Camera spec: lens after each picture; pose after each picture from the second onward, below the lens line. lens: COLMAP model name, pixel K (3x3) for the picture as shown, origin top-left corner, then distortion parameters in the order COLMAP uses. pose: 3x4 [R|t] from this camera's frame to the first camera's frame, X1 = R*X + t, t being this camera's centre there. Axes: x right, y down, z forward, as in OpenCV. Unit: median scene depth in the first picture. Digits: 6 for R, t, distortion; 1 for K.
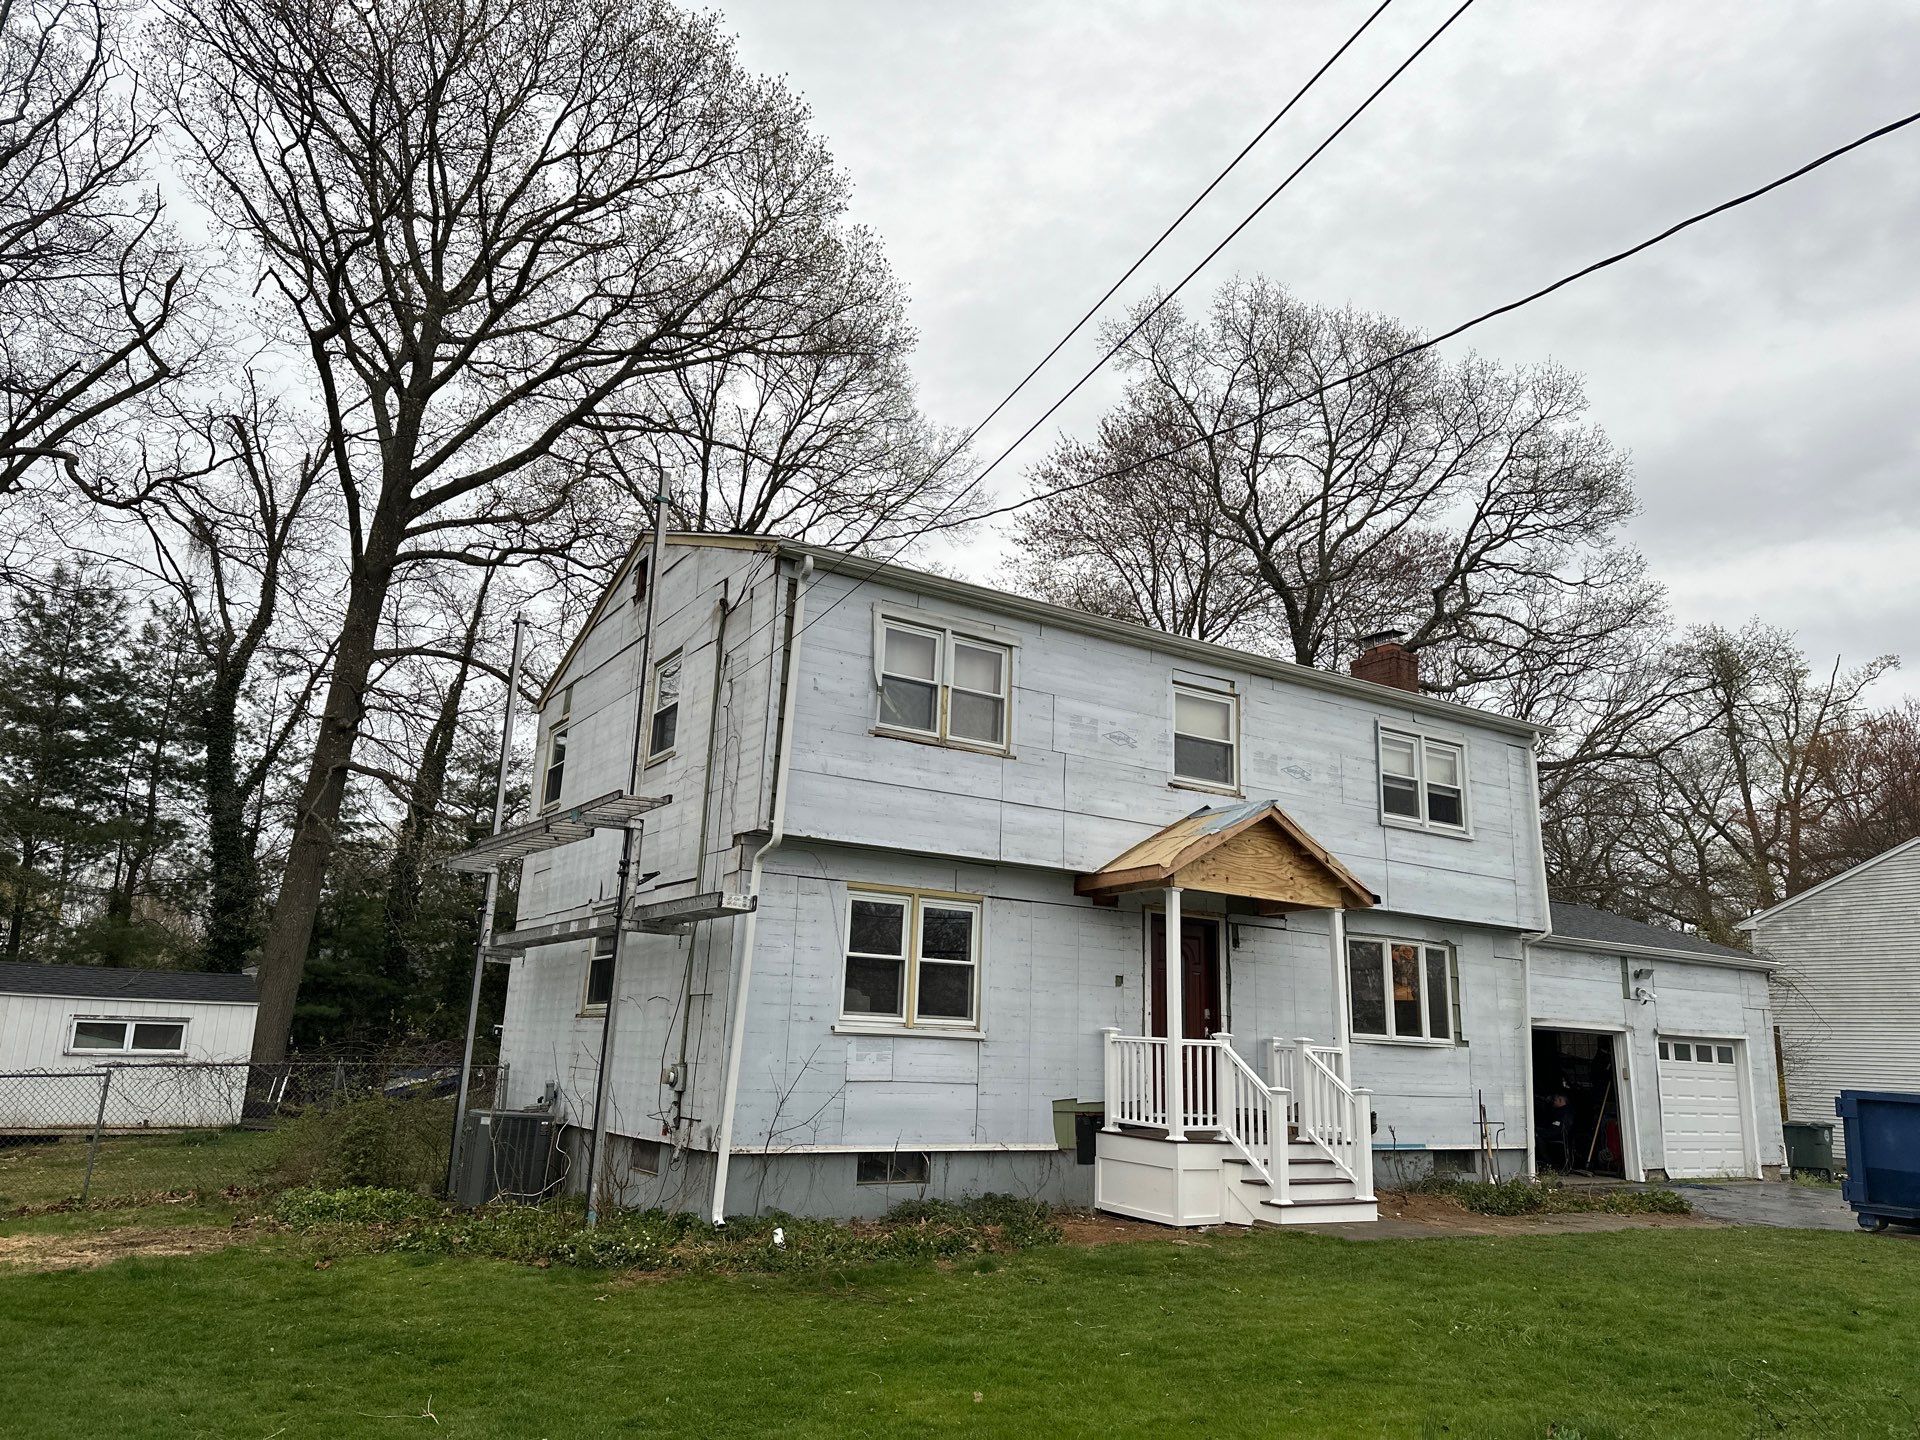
lens RADIAL K [[1343.0, 0, 960.0], [0, 1343.0, 720.0], [0, 0, 1]] dist [0.117885, -0.194924]
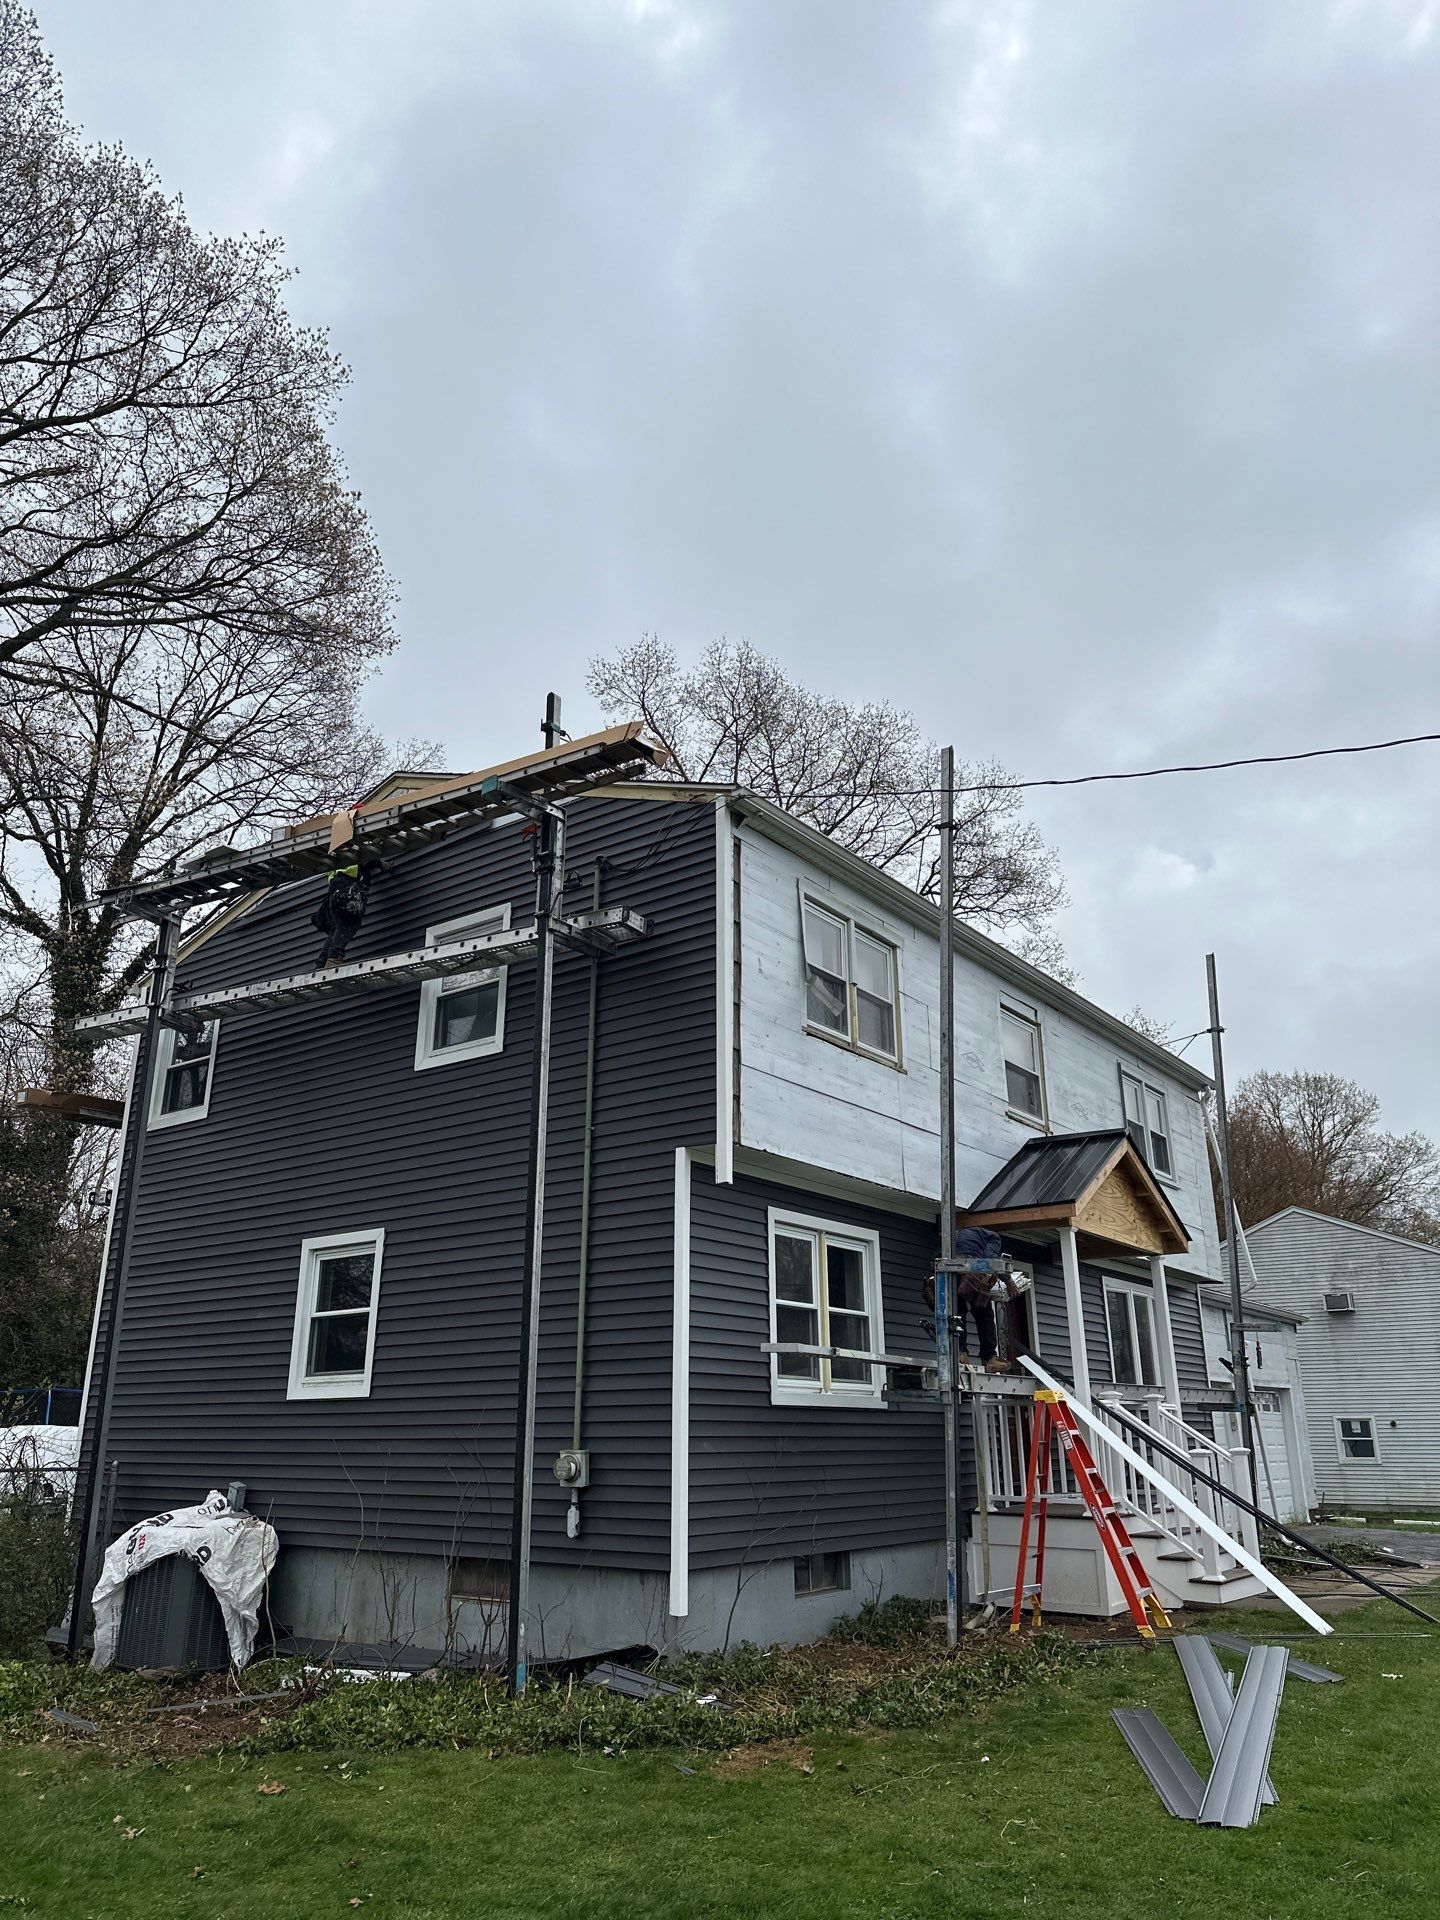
lens RADIAL K [[1343.0, 0, 726.5], [0, 1343.0, 971.6], [0, 0, 1]] dist [0.117885, -0.194924]
pose [[0.930222, 0.083147, 0.357455, -0.318944], [-0.052321, 0.994094, -0.095075, 0.043230], [-0.363249, 0.069738, 0.929079, 0.189560]]
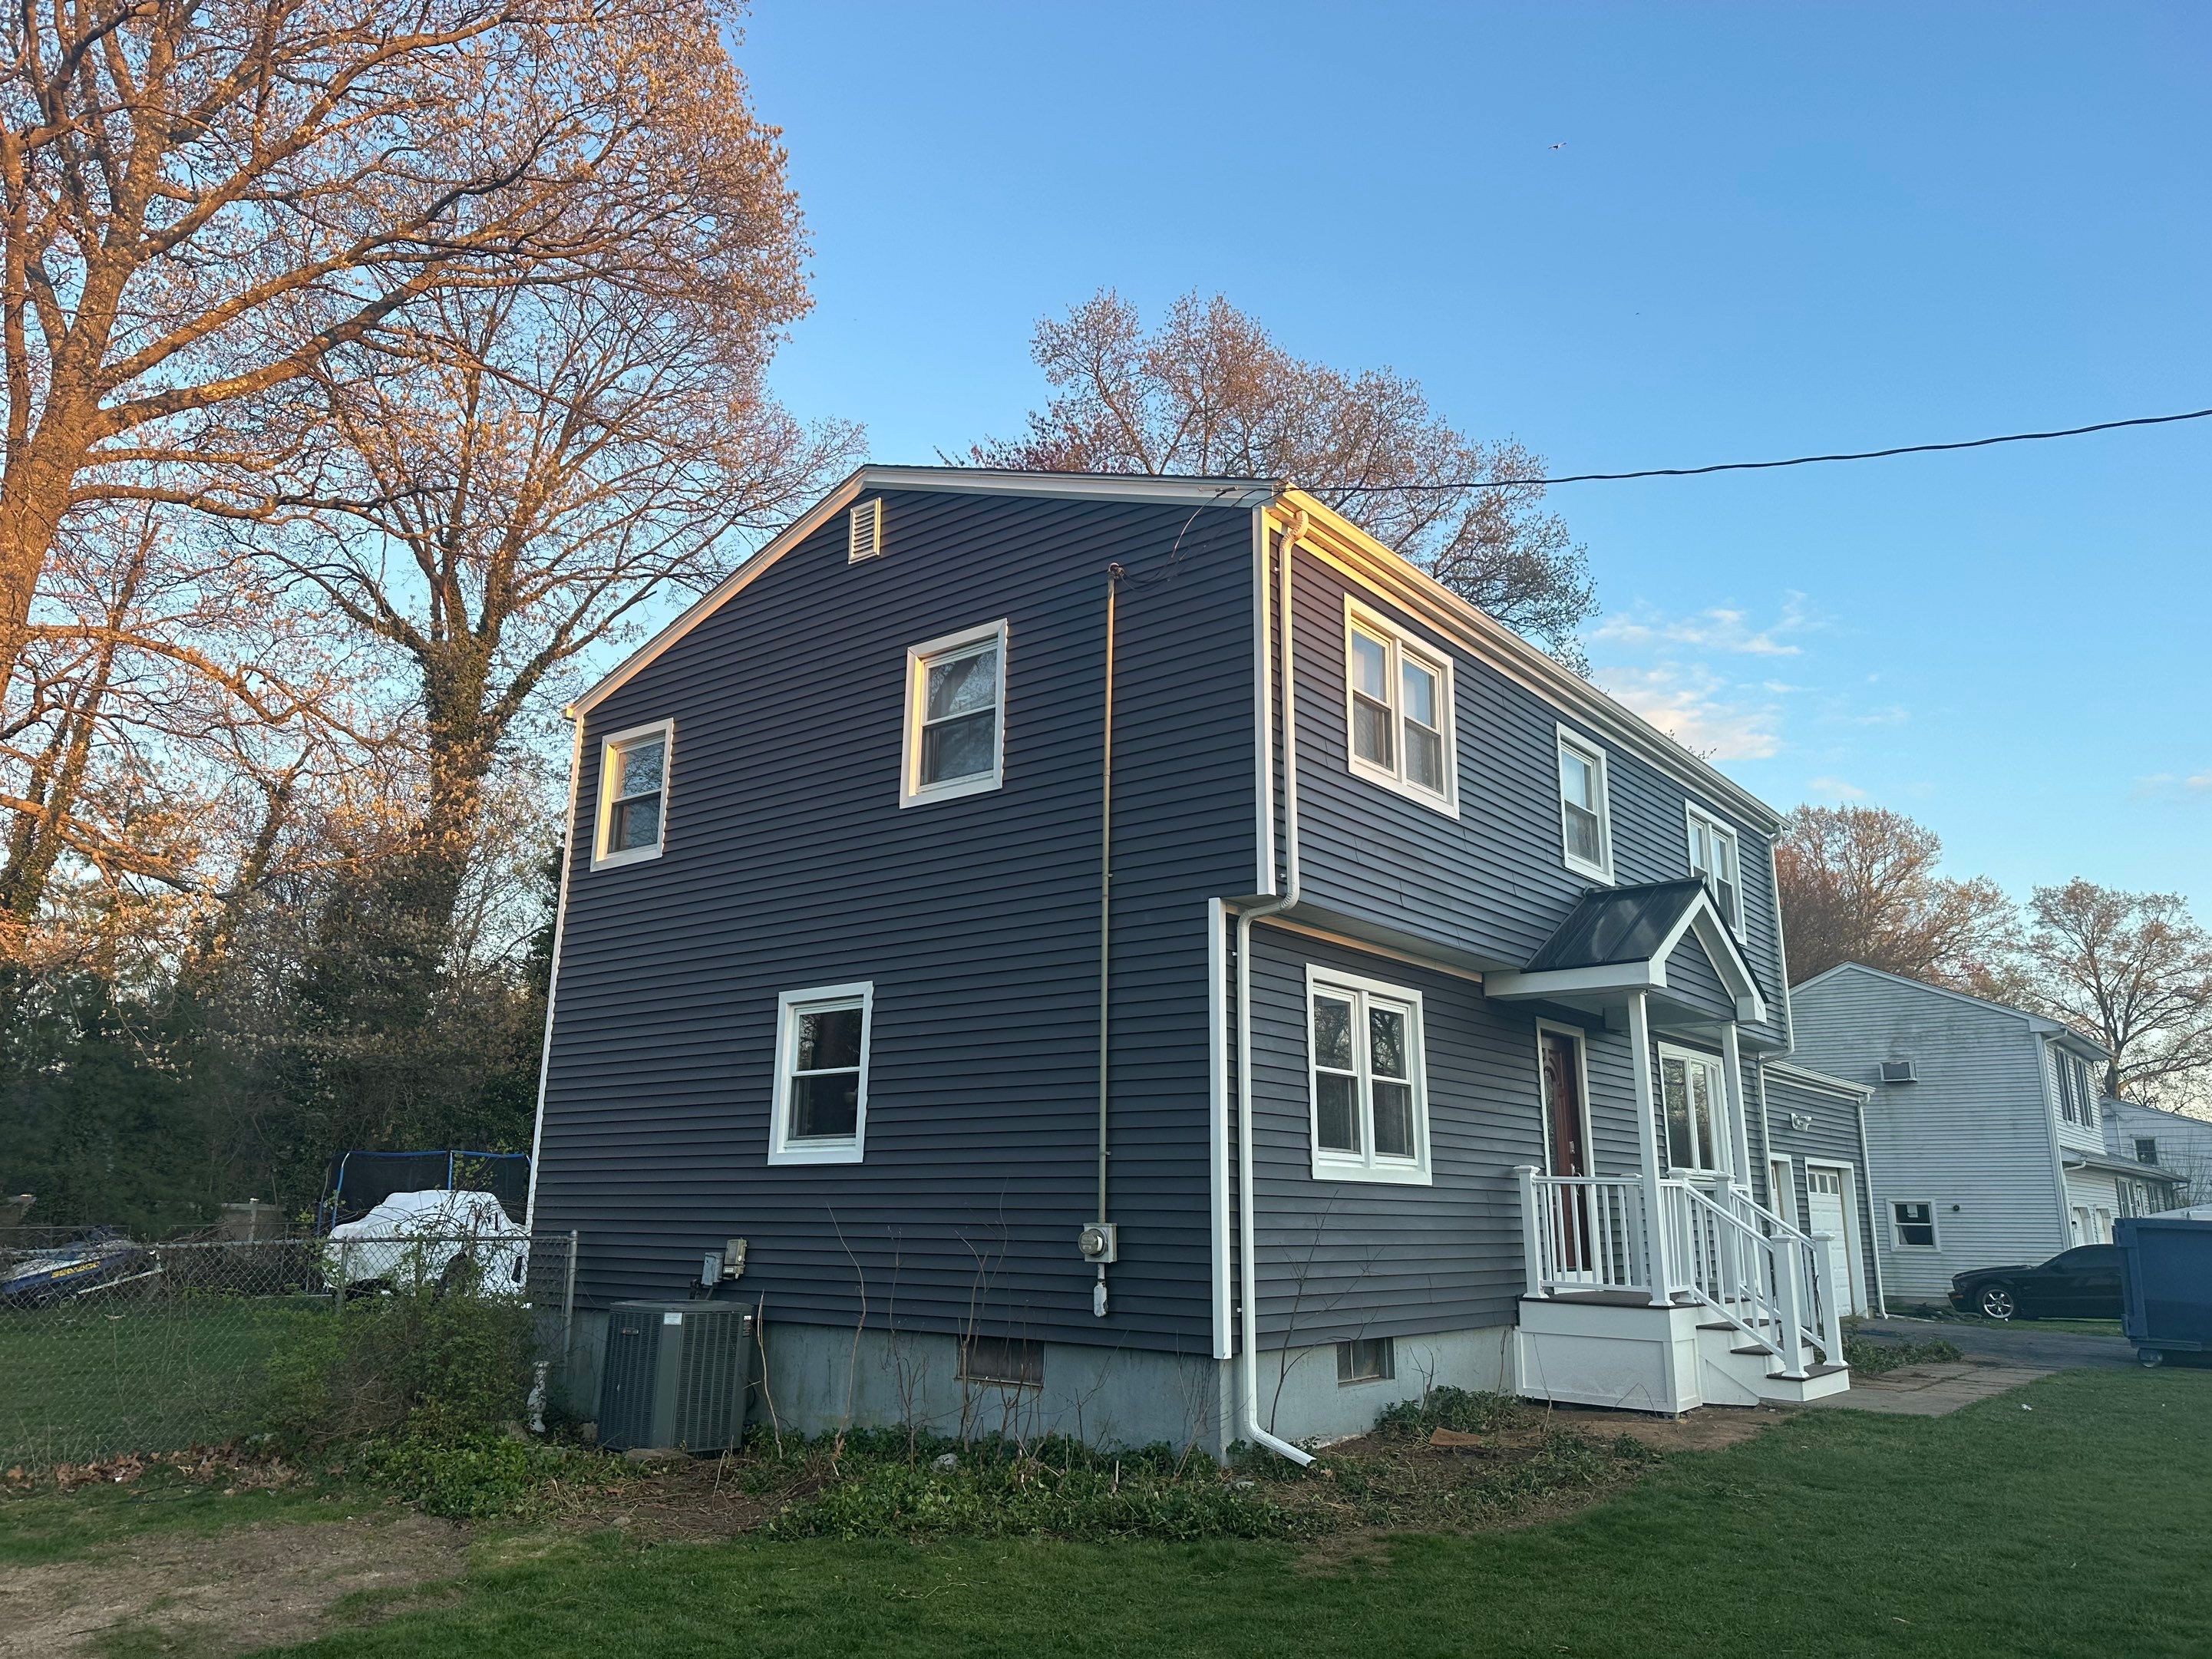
lens RADIAL K [[1547.1, 0, 1106.0], [0, 1547.1, 829.5], [0, 0, 1]] dist [0.117885, -0.194924]
pose [[0.943808, 0.055174, 0.325857, -0.358381], [-0.057509, 0.998342, -0.002471, 0.042244], [-0.325453, -0.016408, 0.945416, 0.192989]]
